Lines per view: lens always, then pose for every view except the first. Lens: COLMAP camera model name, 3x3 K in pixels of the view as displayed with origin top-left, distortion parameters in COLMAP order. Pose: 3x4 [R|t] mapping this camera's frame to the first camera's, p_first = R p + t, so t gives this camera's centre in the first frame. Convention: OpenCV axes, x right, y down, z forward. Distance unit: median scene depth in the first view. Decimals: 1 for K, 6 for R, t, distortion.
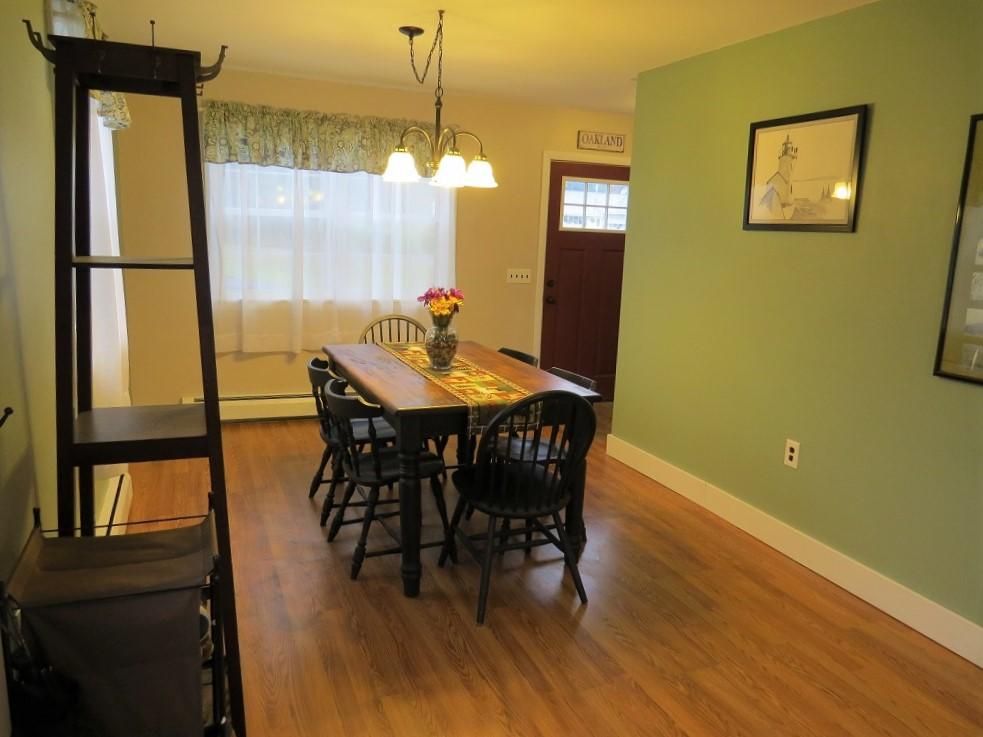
lens RADIAL K [[738.0, 0, 488.6], [0, 738.0, 369.3], [0, 0, 1]] dist [-0.023640, 0.008209]
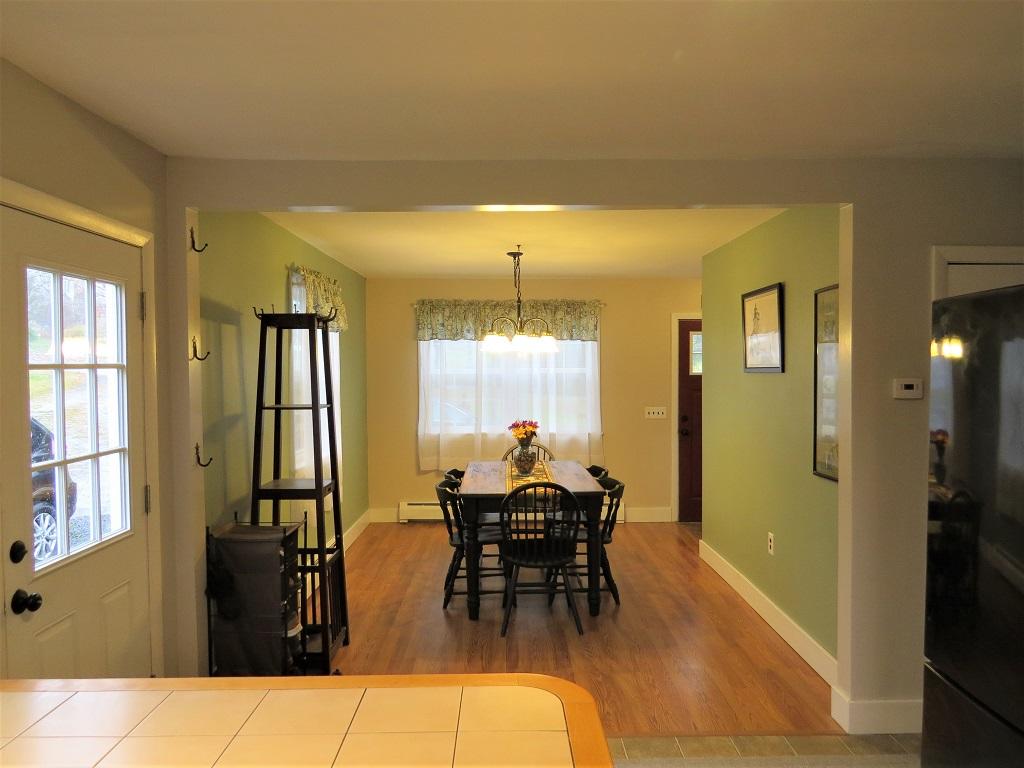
lens RADIAL K [[768.8, 0, 515.8], [0, 768.8, 386.1], [0, 0, 1]] dist [-0.023640, 0.008209]
pose [[0.922197, -0.035349, -0.385102, 0.435958], [-0.030873, 0.985906, -0.164429, 0.064008], [0.385487, 0.163525, 0.908108, -0.352401]]
